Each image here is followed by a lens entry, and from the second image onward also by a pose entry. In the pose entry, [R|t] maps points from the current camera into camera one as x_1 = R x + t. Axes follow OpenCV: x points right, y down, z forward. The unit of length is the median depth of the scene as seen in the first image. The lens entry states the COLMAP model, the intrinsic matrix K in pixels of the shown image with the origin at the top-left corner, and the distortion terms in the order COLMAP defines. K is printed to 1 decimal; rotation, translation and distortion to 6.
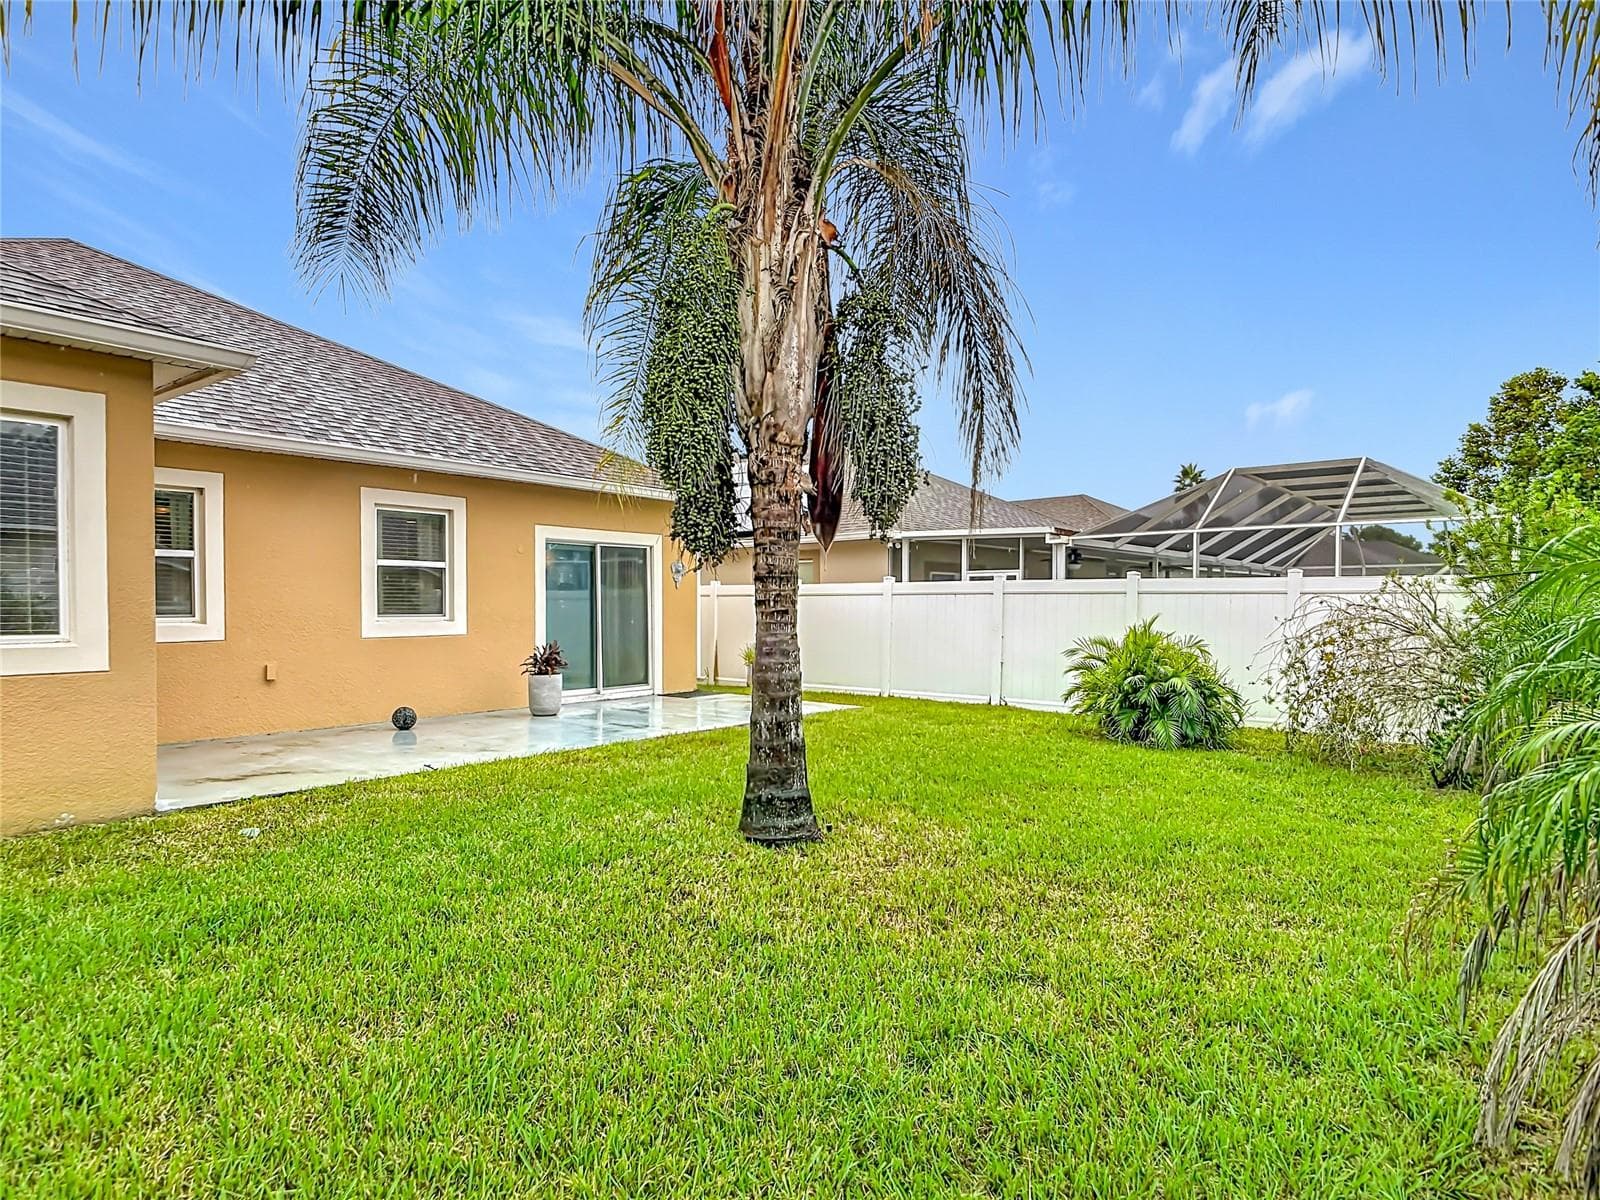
lens RADIAL K [[900.7, 0, 799.8], [0, 900.7, 645.6], [0, 0, 1]] dist [-0.038197, -0.000387]
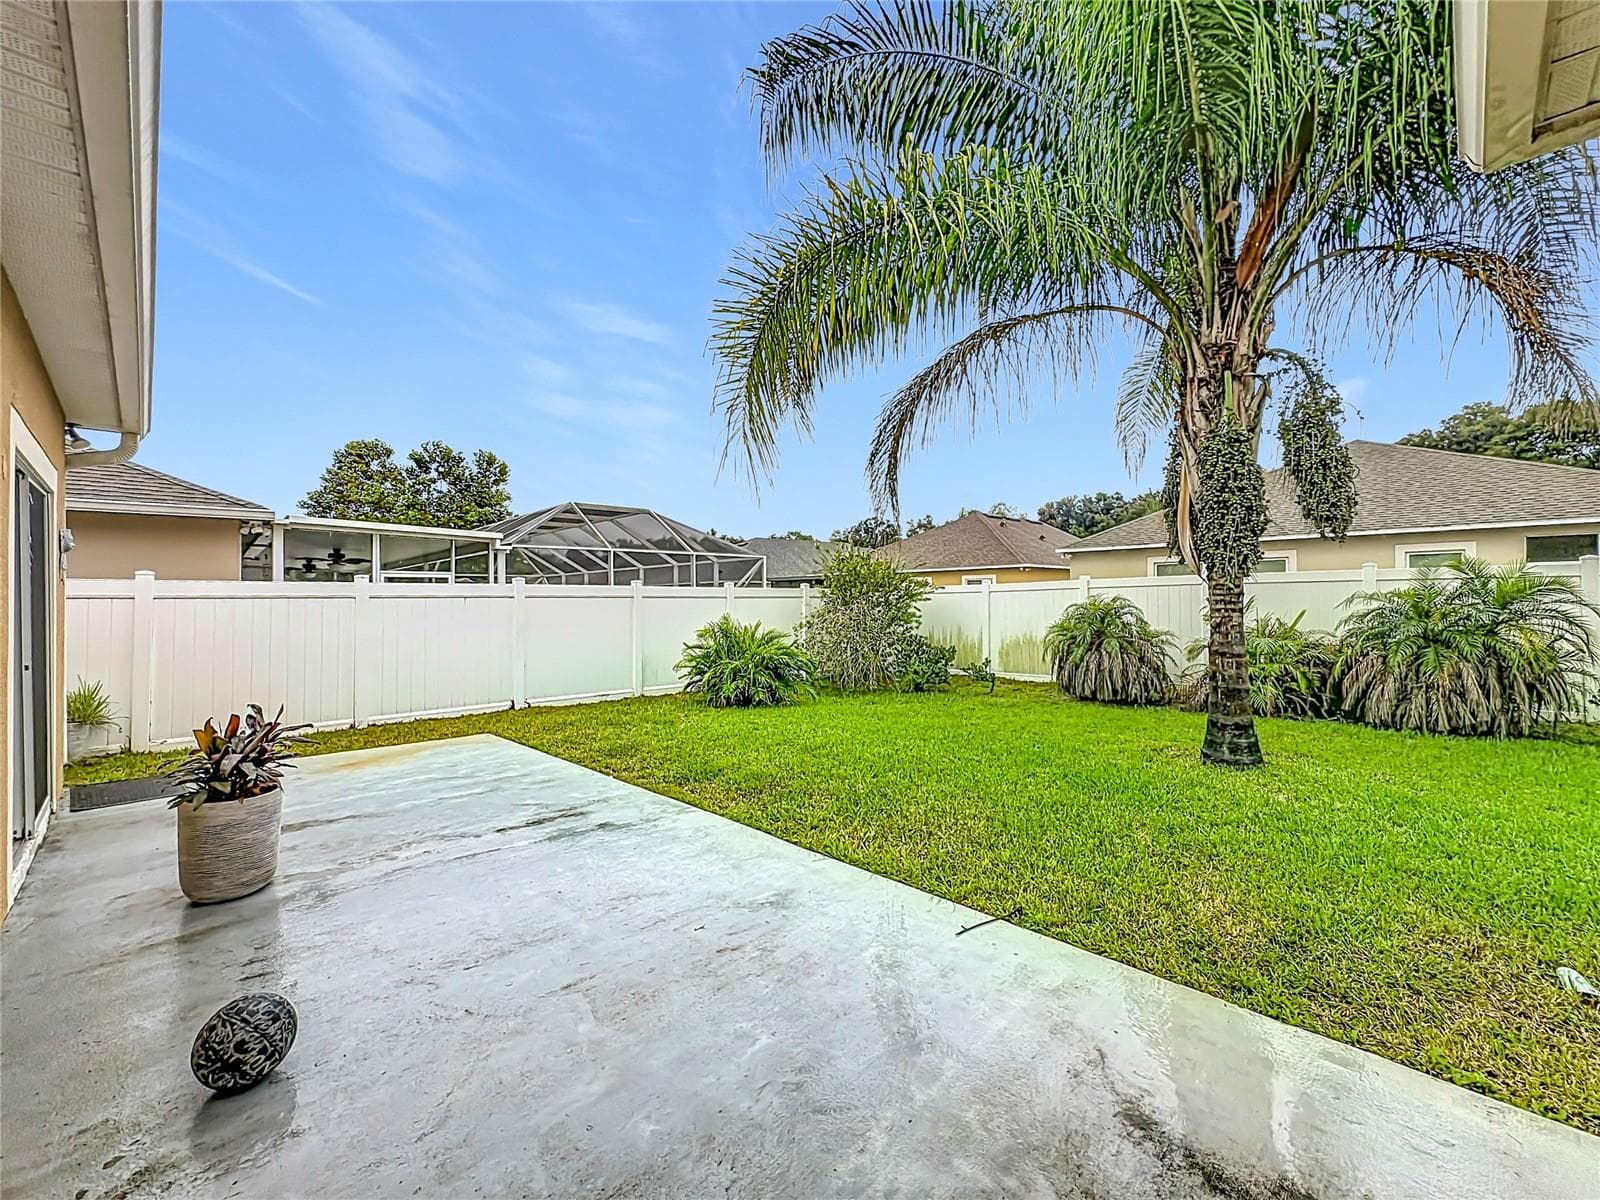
lens RADIAL K [[652.8, 0, 809.1], [0, 652.8, 605.3], [0, 0, 1]] dist [0.000027, -0.000223]
pose [[0.111208, -0.010137, 0.993745, -0.556225], [0.053107, 0.998580, 0.004243, -0.040884], [-0.992377, 0.052303, 0.111588, 0.707863]]
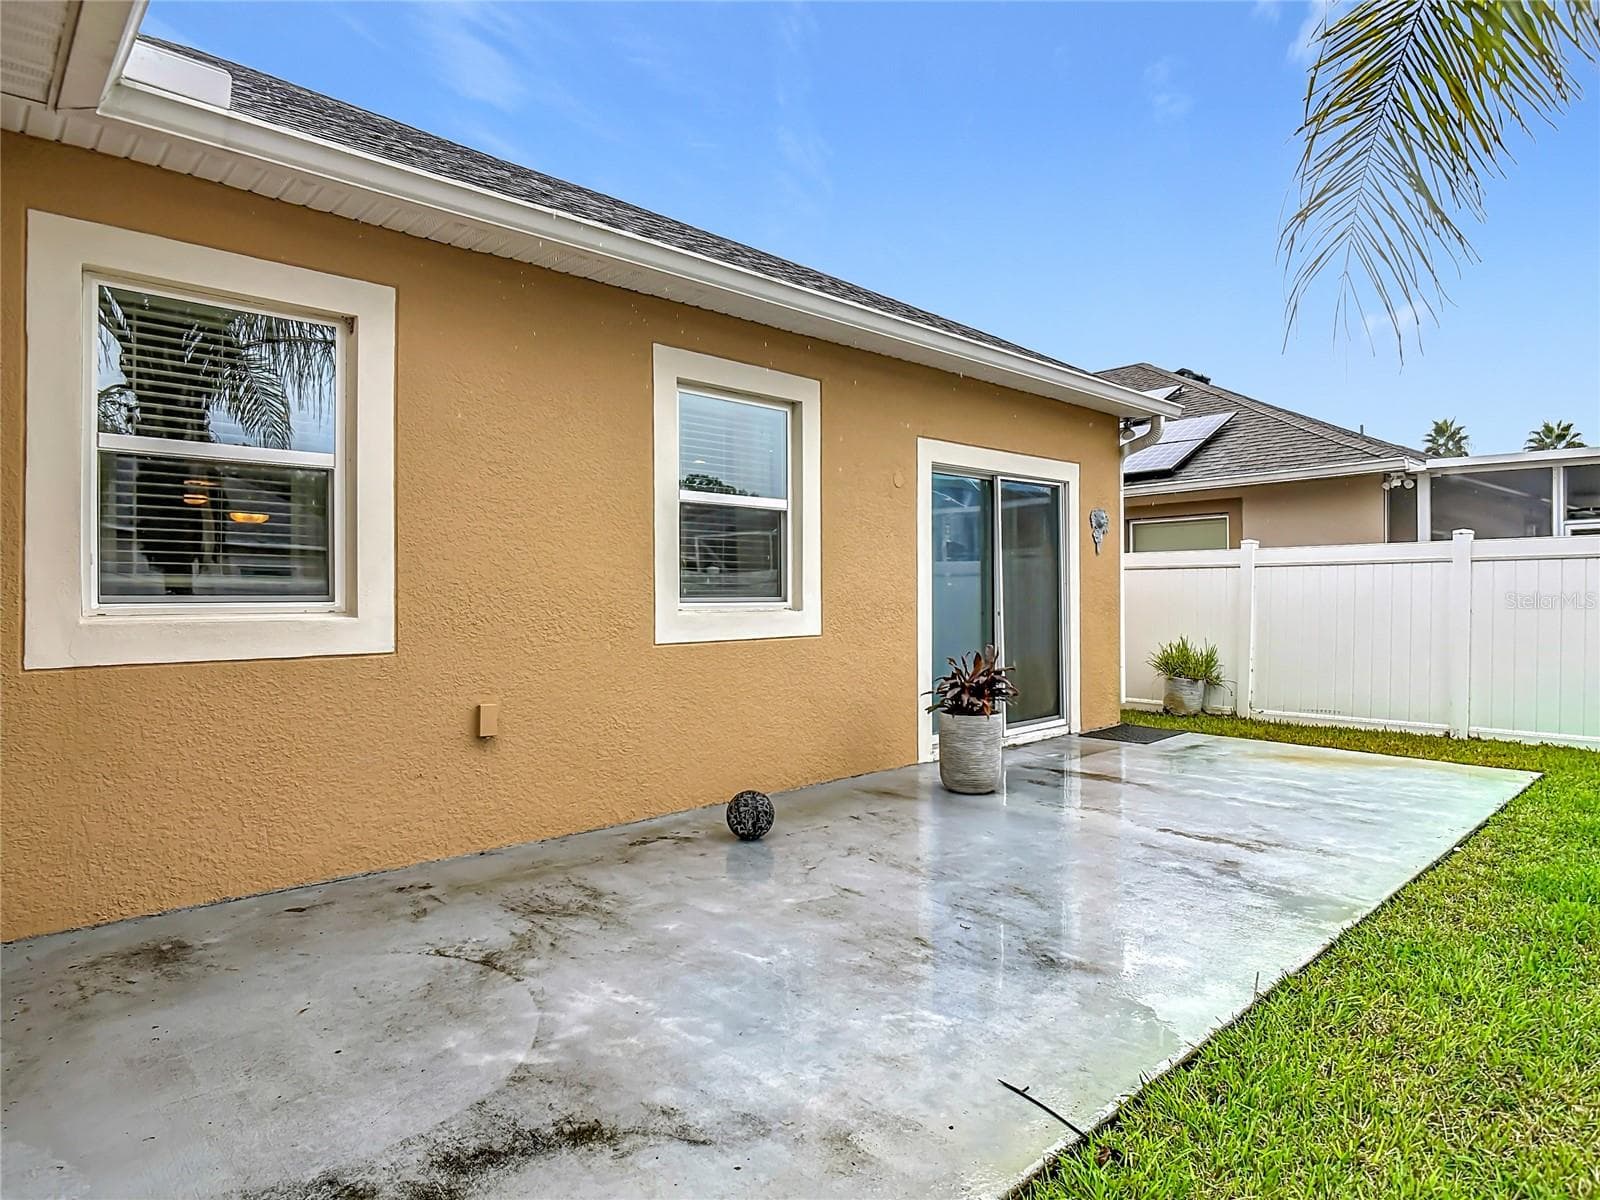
lens RADIAL K [[935.8, 0, 809.3], [0, 935.8, 603.5], [0, 0, 1]] dist [-0.001306, -0.001248]
pose [[0.990935, -0.005810, -0.134220, -0.307065], [0.001313, 0.999436, -0.033568, -0.012959], [0.134339, 0.033087, 0.990383, 0.452466]]
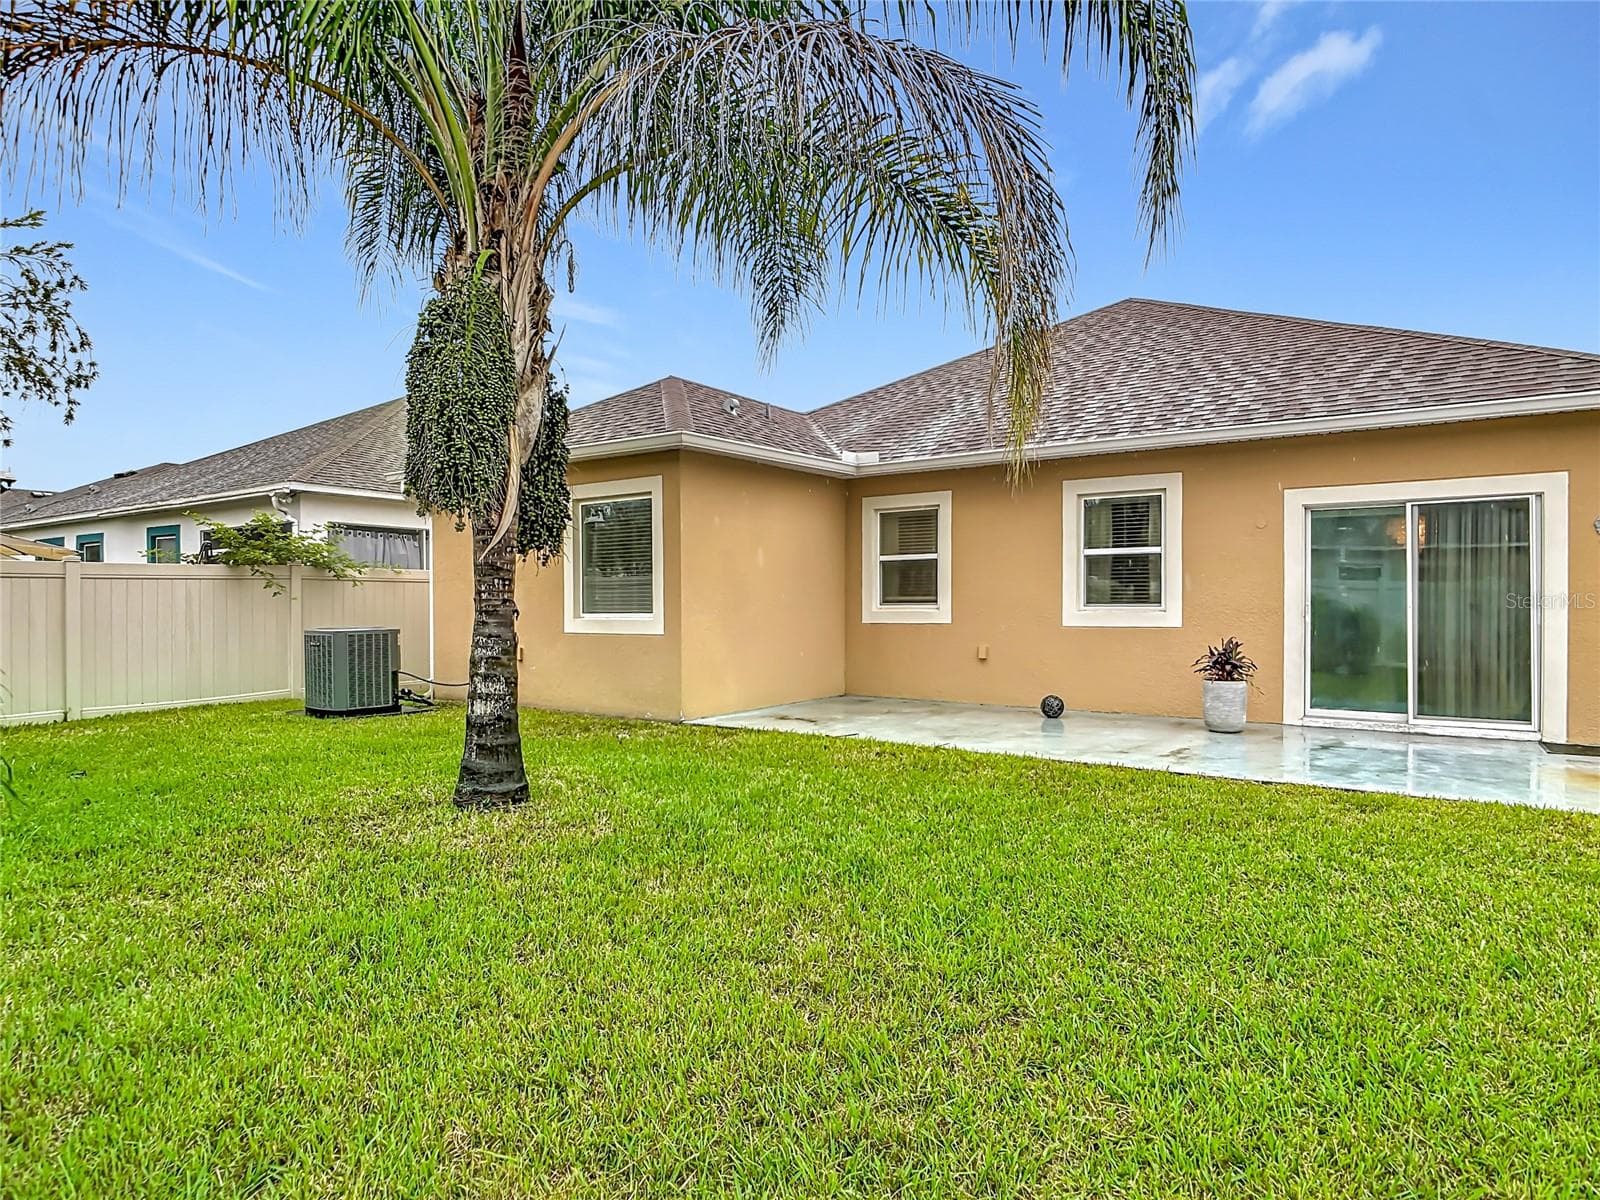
lens RADIAL K [[935.8, 0, 809.3], [0, 935.8, 603.5], [0, 0, 1]] dist [-0.001306, -0.001248]
pose [[0.047291, -0.004646, -0.998870, 0.535115], [-0.042801, 0.999061, -0.006673, -0.014326], [0.997964, 0.043068, 0.047048, 0.597449]]
